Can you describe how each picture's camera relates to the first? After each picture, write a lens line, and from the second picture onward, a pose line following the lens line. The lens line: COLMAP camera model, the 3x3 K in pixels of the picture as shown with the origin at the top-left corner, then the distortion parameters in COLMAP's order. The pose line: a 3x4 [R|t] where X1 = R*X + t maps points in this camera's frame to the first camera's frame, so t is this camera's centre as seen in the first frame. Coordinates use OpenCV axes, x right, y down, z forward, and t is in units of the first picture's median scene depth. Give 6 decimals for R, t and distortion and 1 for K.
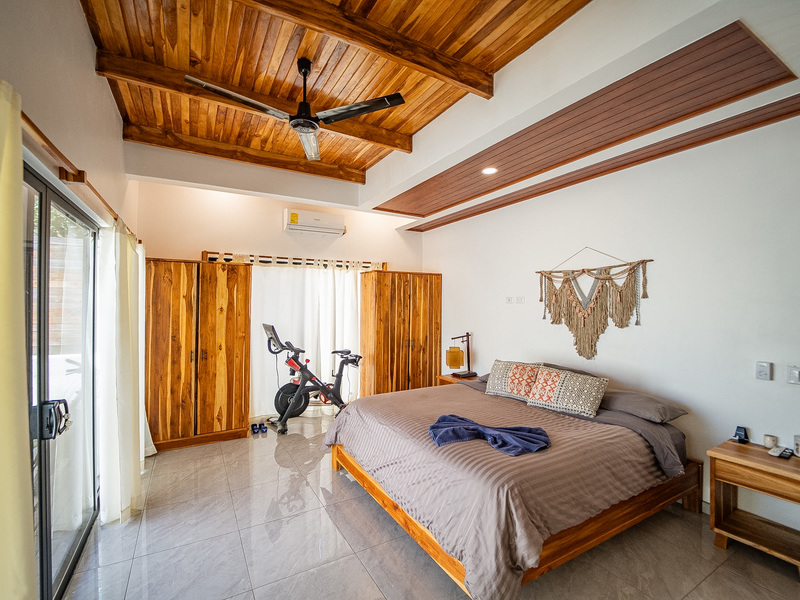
lens RADIAL K [[363.2, 0, 396.8], [0, 363.2, 305.8], [0, 0, 1]] dist [-0.018909, -0.000124]
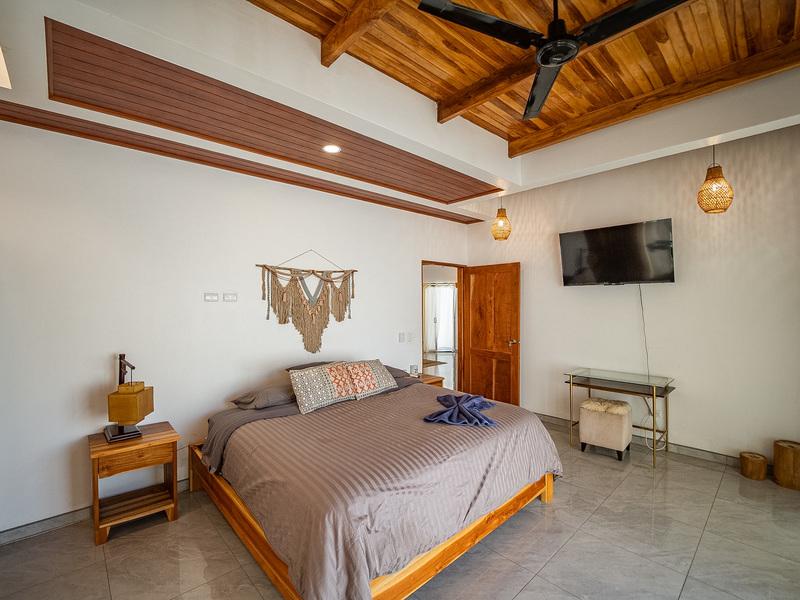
lens RADIAL K [[363.2, 0, 391.4], [0, 363.2, 298.8], [0, 0, 1]] dist [-0.018909, -0.000124]
pose [[-0.220004, 0.015326, 0.975379, -0.605735], [0.007421, 0.999874, -0.014037, 0.001012], [-0.975471, 0.004150, -0.220090, 1.031357]]
